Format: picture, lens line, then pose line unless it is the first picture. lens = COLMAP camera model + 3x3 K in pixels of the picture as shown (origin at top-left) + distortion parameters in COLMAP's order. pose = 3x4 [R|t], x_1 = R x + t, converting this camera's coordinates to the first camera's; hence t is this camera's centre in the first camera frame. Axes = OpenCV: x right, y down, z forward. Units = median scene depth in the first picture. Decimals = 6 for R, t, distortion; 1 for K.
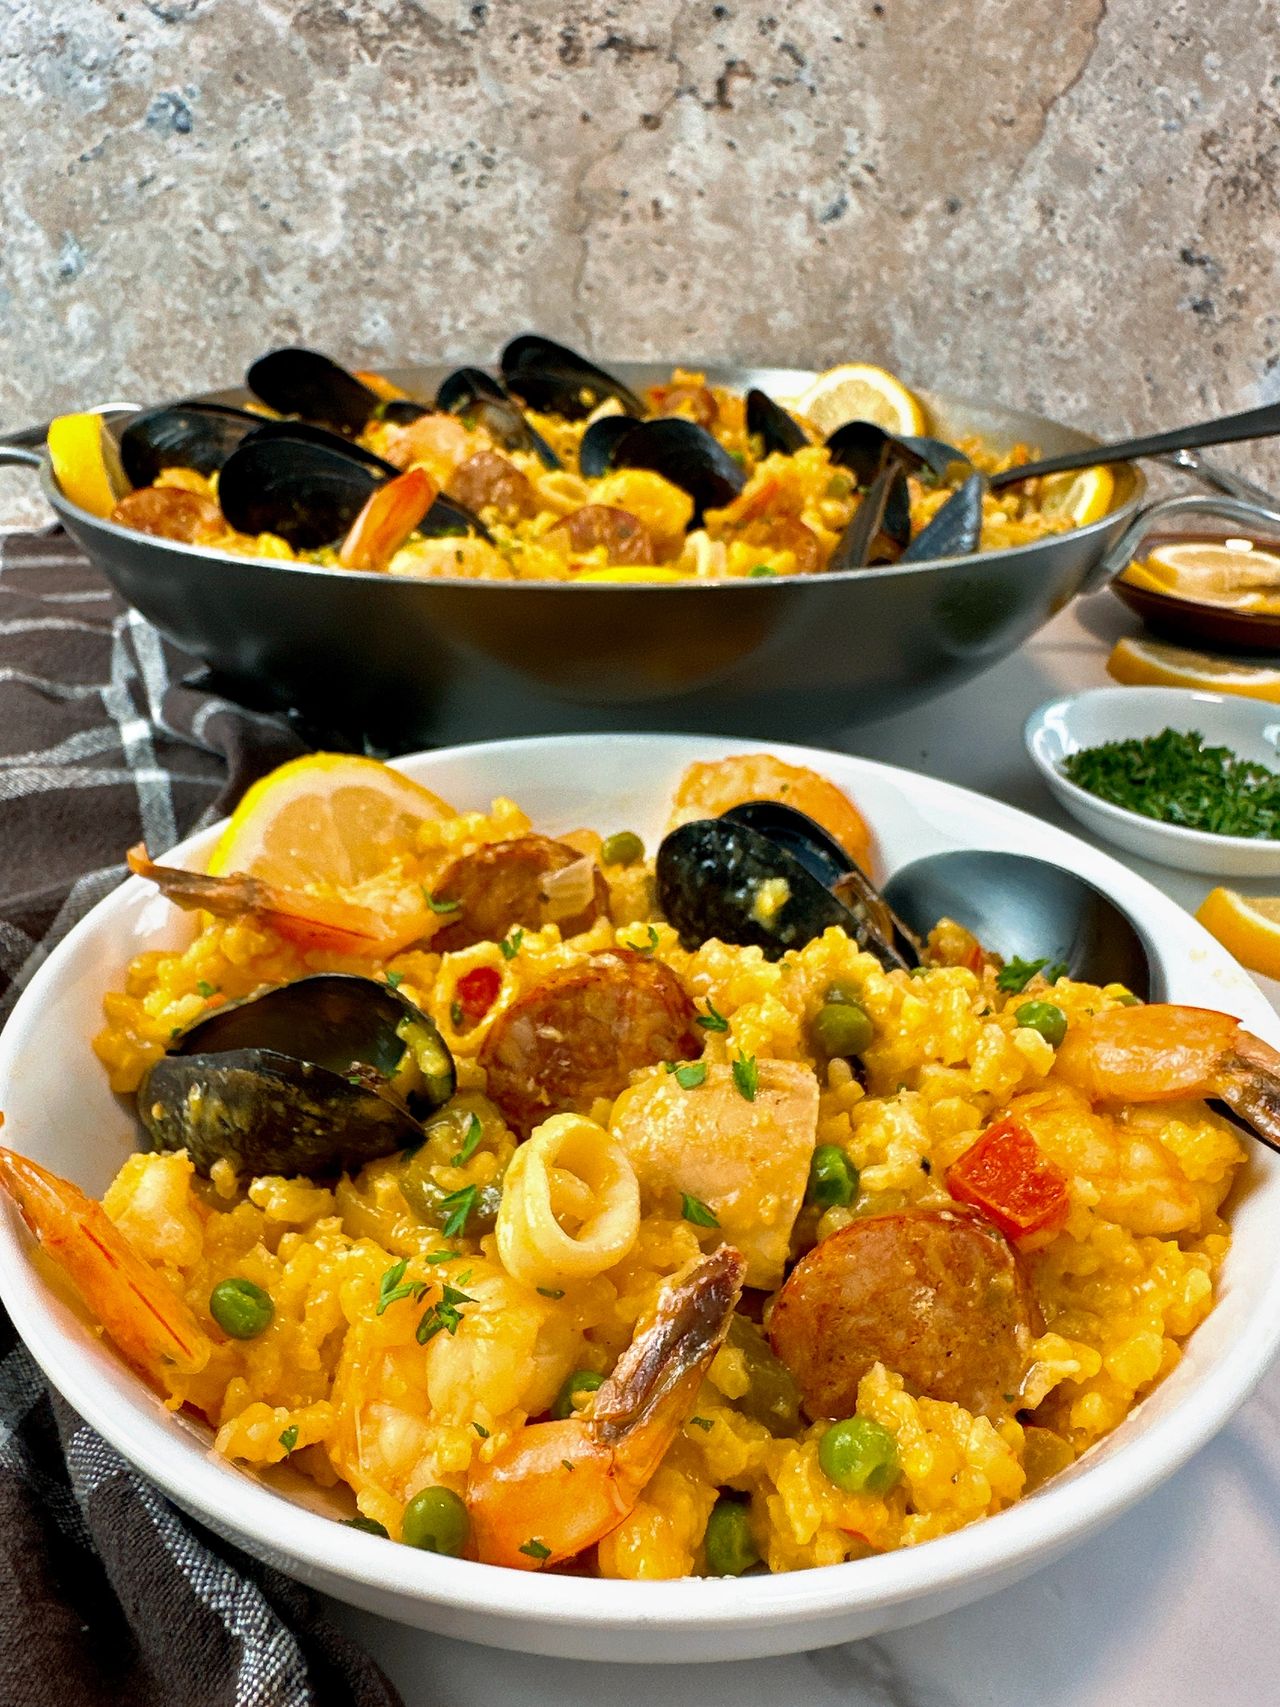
lens RADIAL K [[1245.7, 0, 640.0], [0, 1245.7, 853.5], [0, 0, 1]] dist [-0.004234, -0.000006]
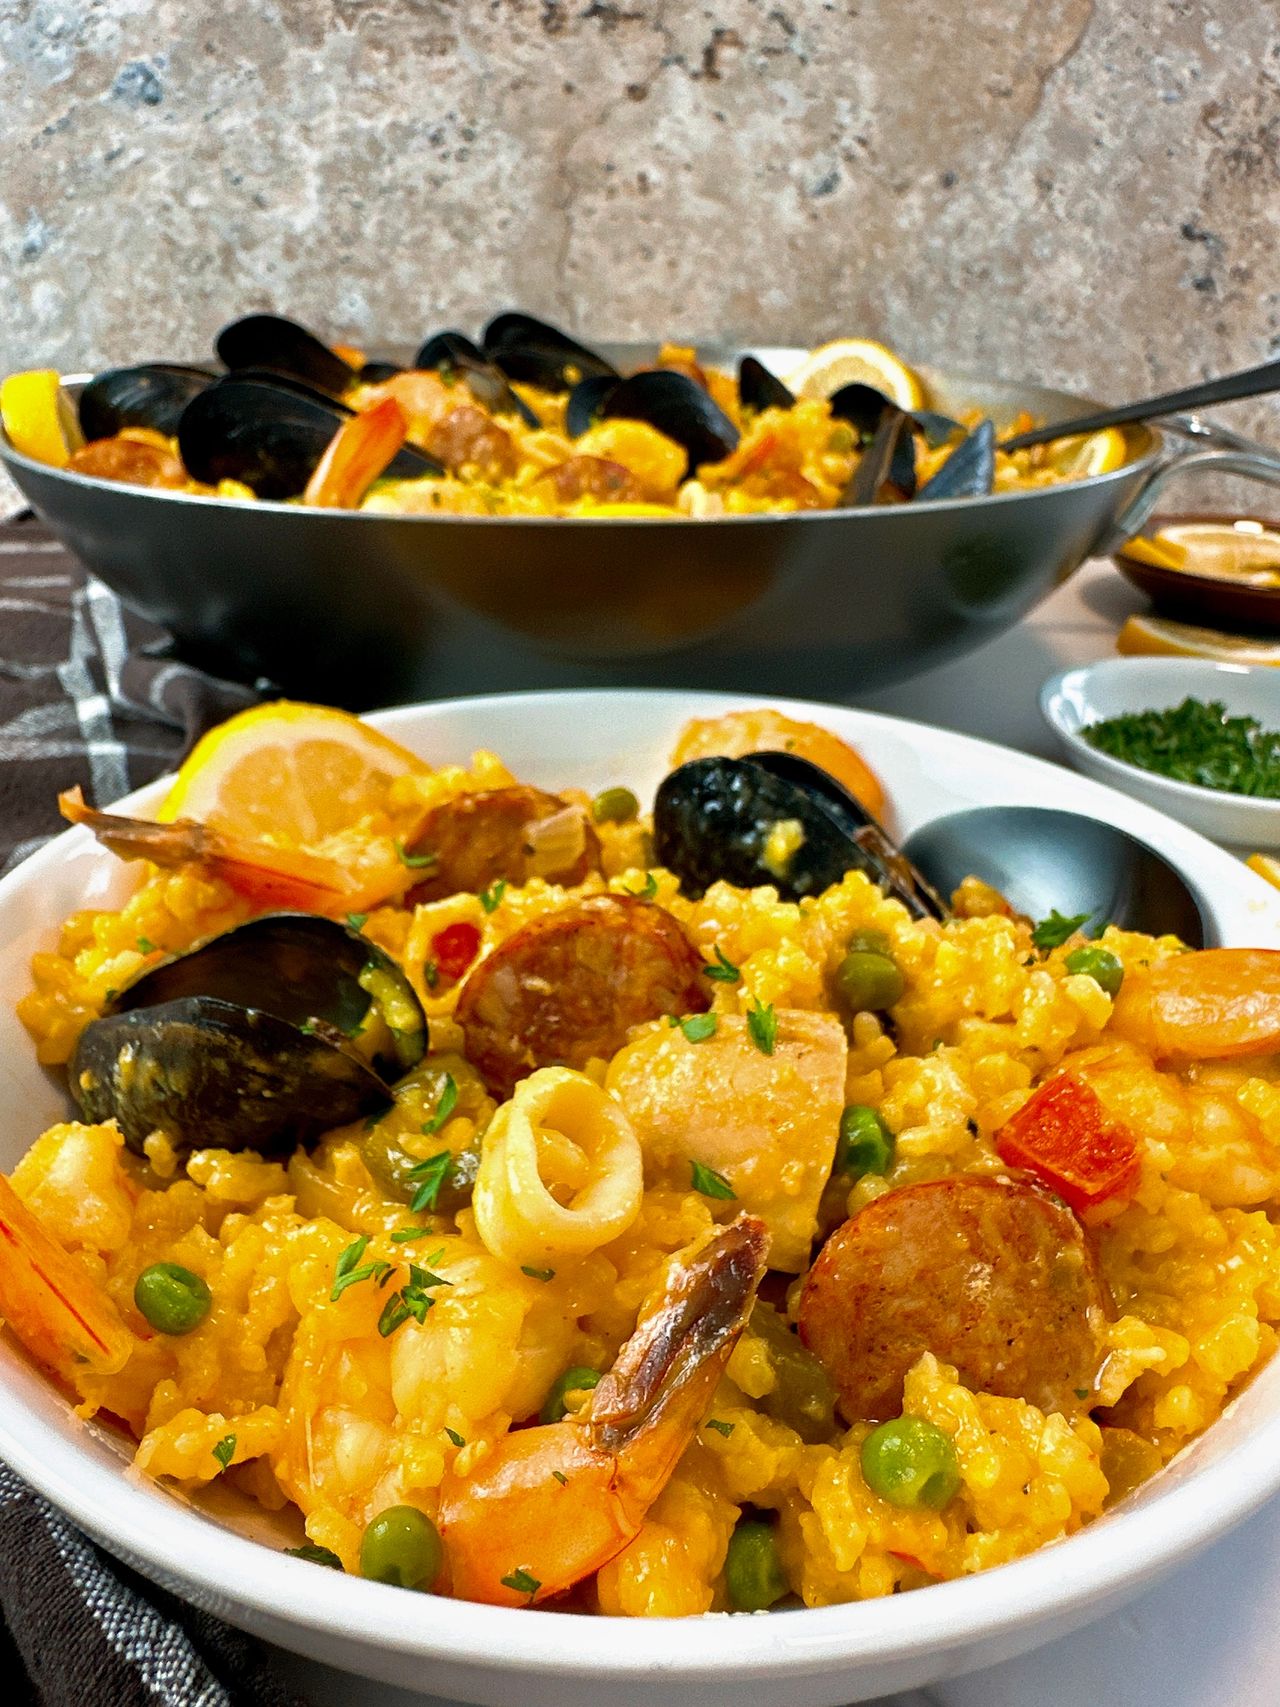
lens RADIAL K [[1245.7, 0, 640.0], [0, 1245.7, 853.5], [0, 0, 1]] dist [-0.004234, -0.000006]
pose [[0.999918, -0.005803, 0.011445, -0.007797], [0.006063, 0.999721, -0.022829, 0.062712], [-0.011309, 0.022897, 0.999674, 0.106775]]
